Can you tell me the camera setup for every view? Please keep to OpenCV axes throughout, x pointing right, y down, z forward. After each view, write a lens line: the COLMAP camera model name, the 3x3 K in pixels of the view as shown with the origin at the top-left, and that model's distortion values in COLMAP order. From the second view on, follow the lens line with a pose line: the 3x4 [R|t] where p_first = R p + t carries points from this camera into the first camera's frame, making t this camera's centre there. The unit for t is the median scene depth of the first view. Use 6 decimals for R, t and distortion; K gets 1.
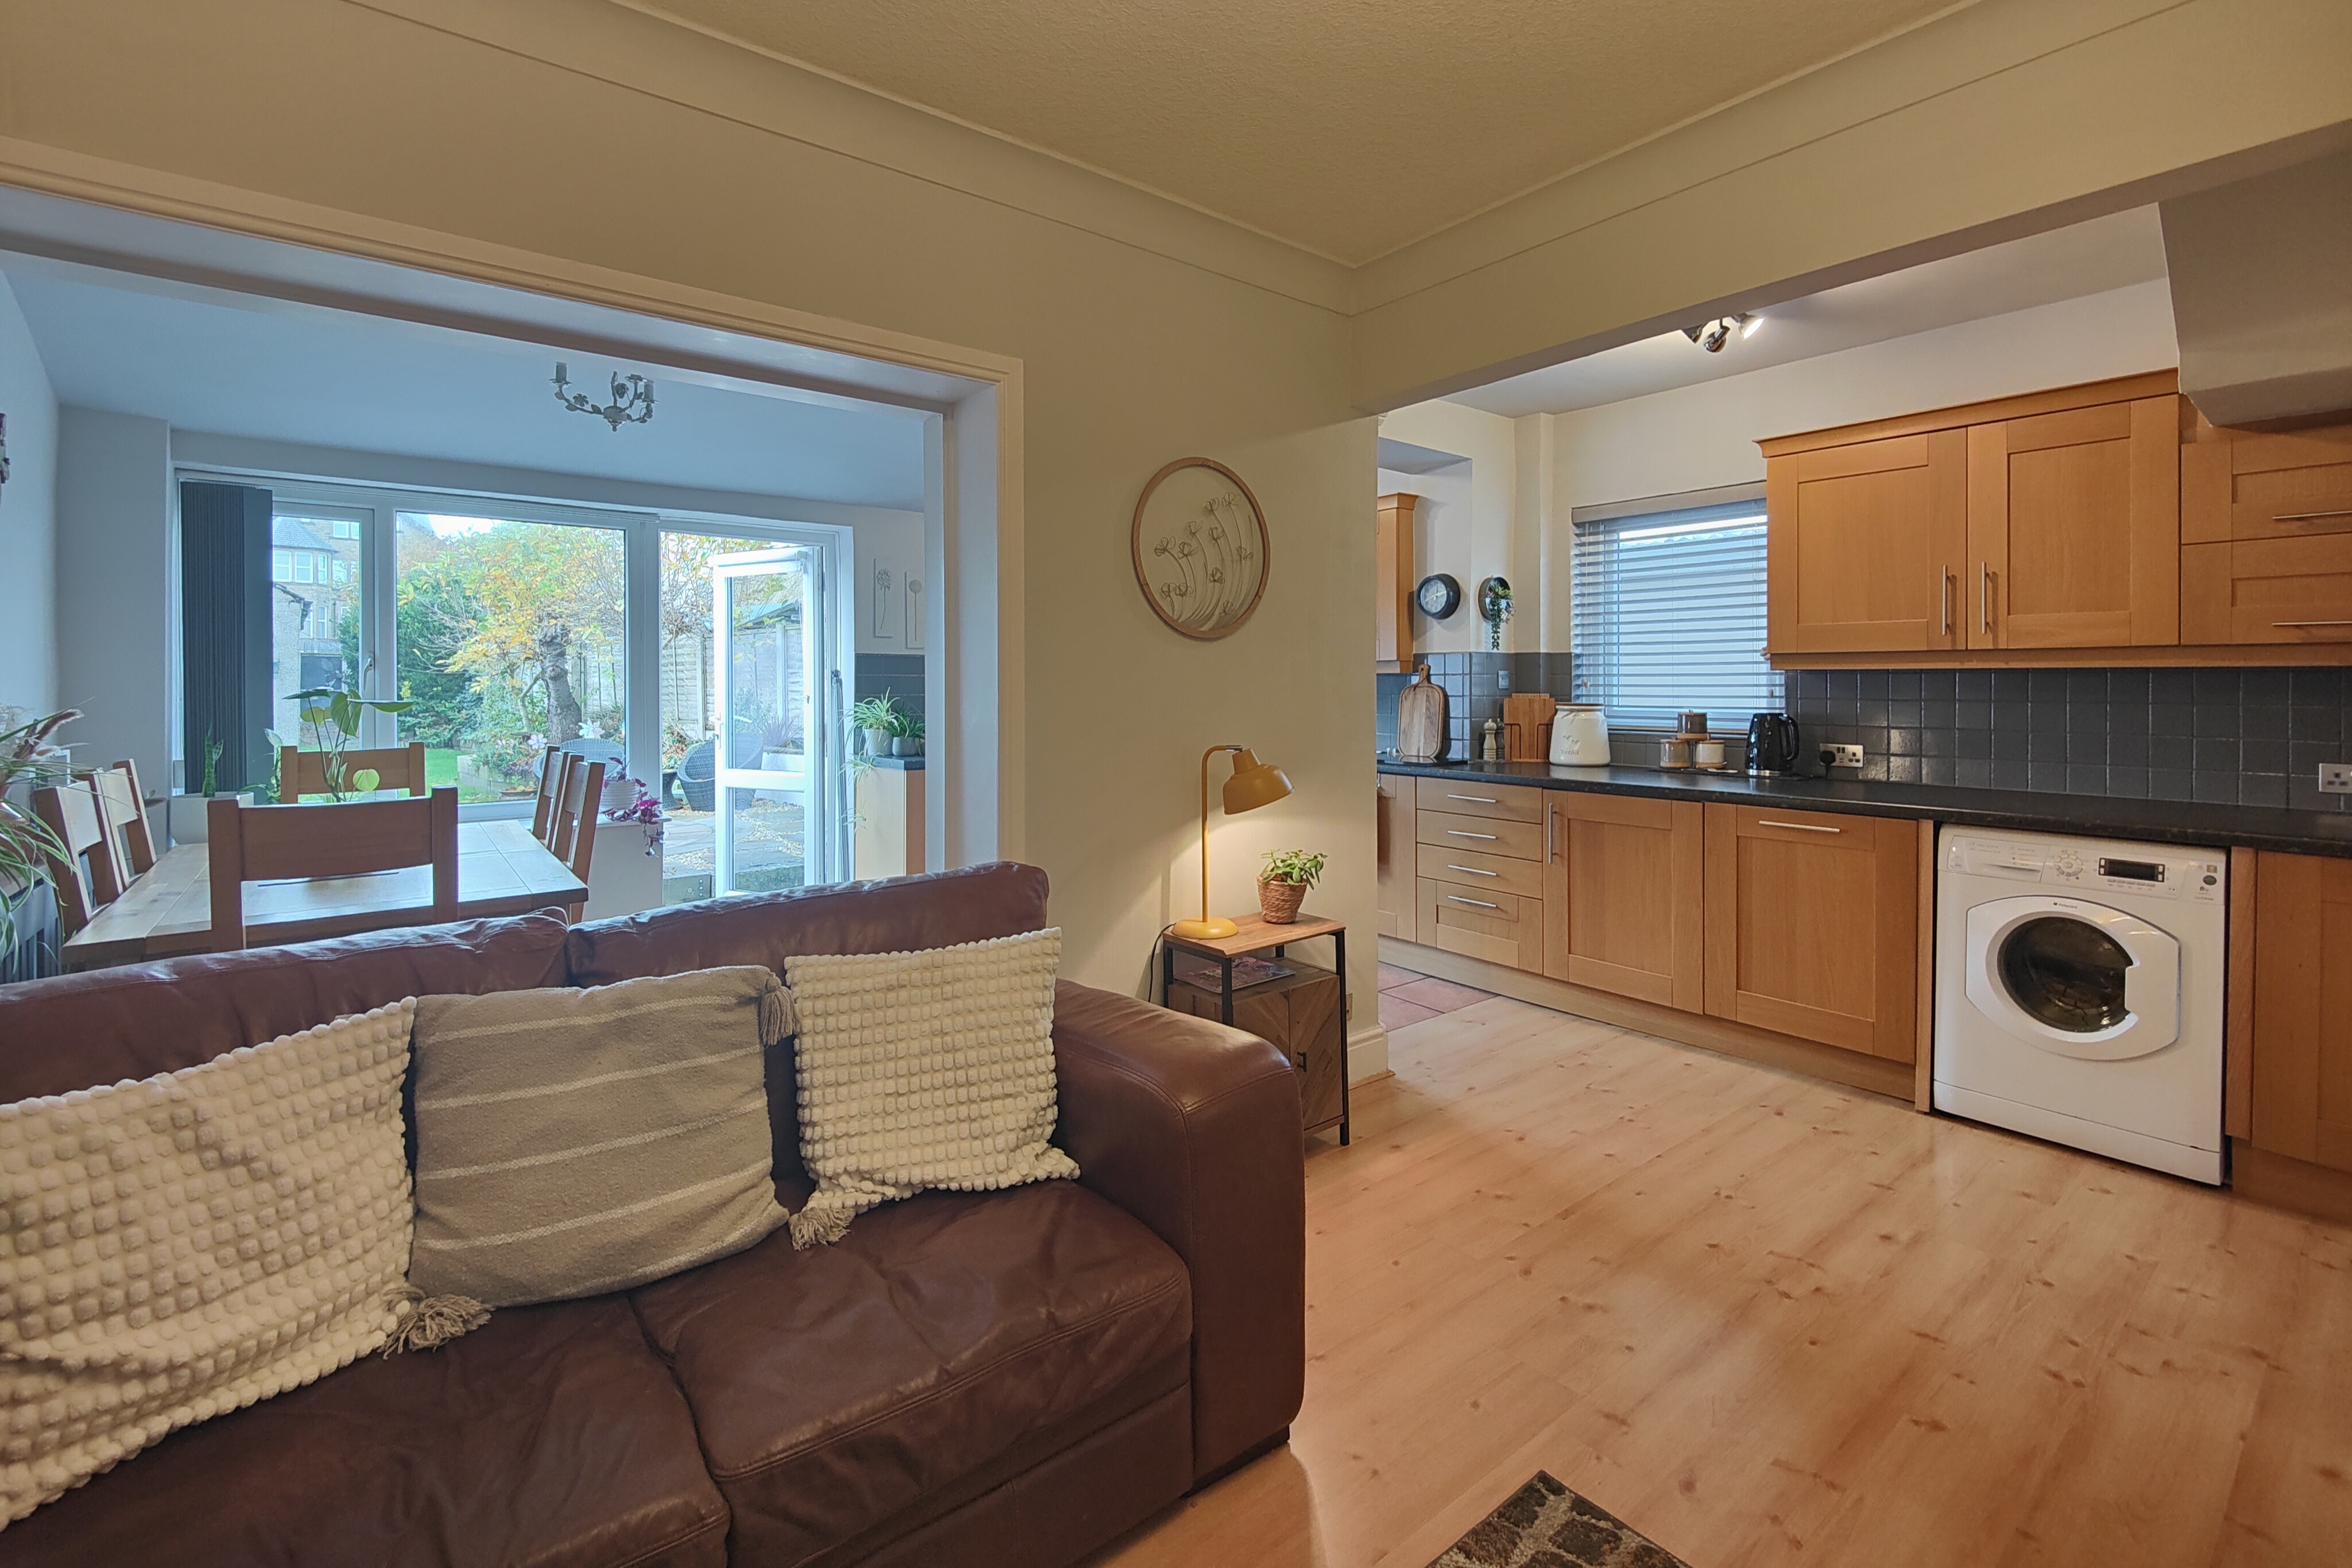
lens RADIAL K [[1024.3, 0, 1175.1], [0, 1024.3, 679.2], [0, 0, 1]] dist [0.000073, -0.000139]
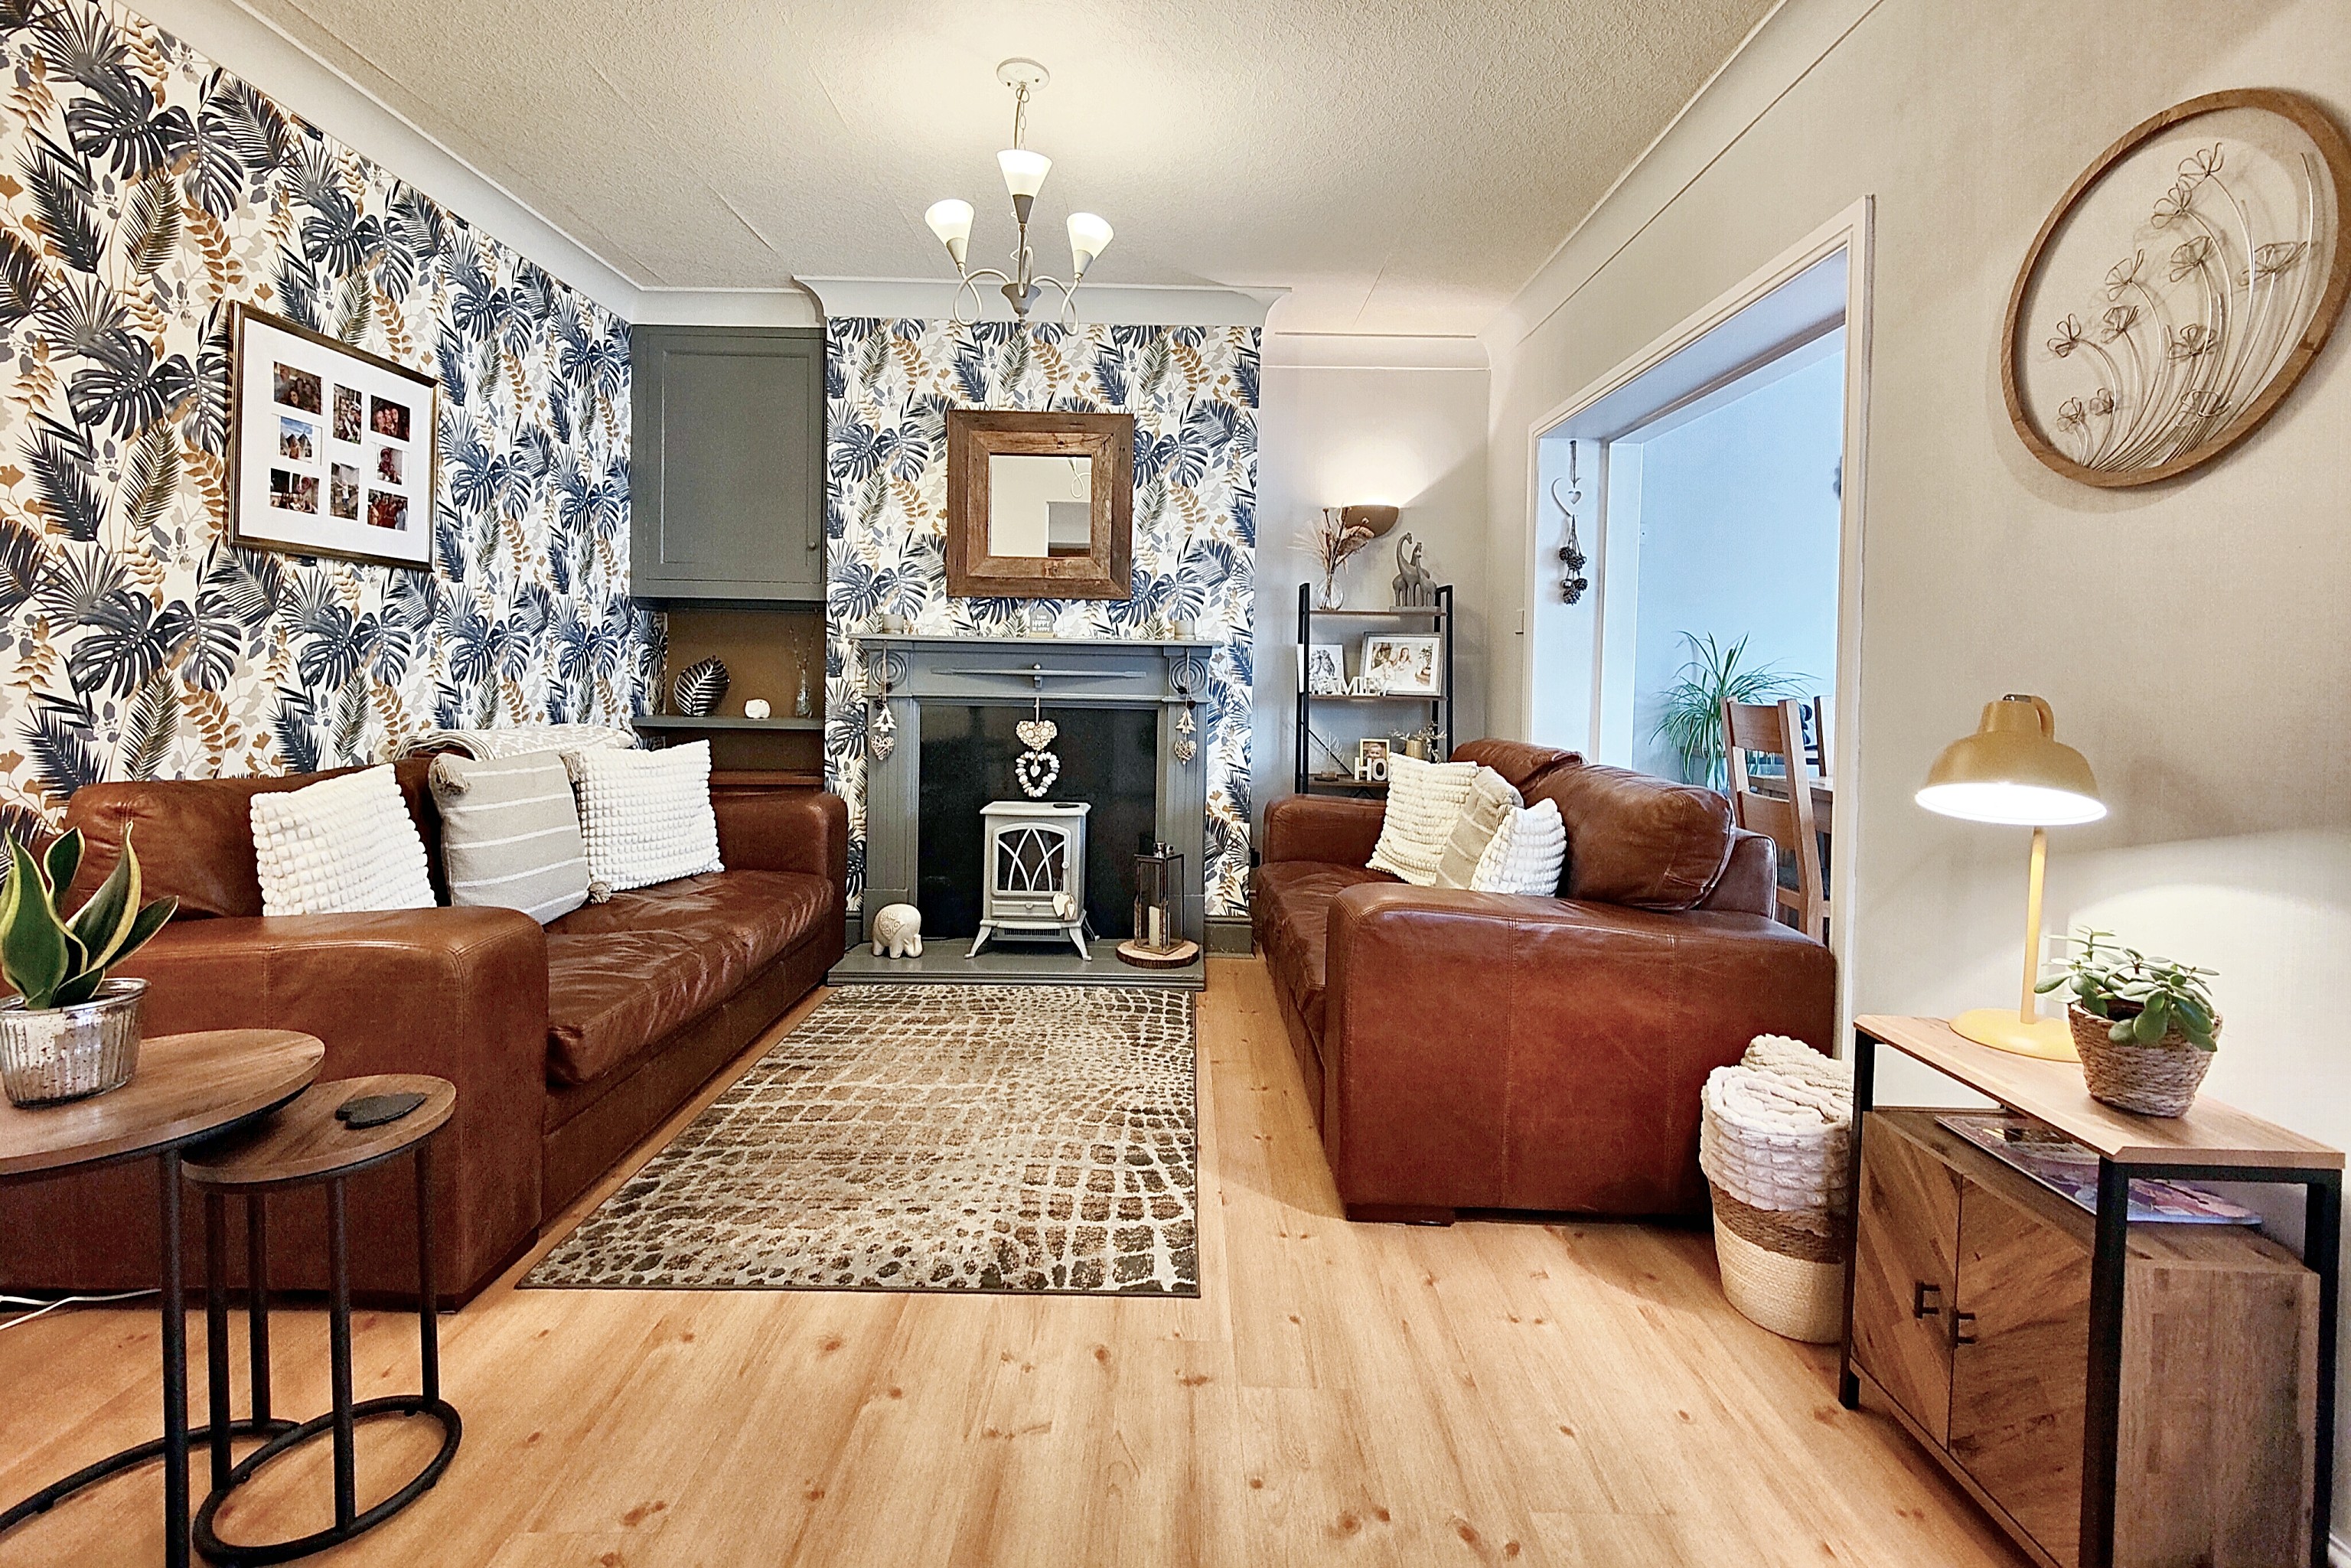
lens RADIAL K [[1018.8, 0, 1167.7], [0, 1018.8, 686.5], [0, 0, 1]] dist [0.015760, -0.001028]
pose [[-0.623210, 0.007906, -0.782015, 0.814619], [-0.018218, 0.999531, 0.024623, 0.061238], [0.781842, 0.029592, -0.622773, 1.081082]]
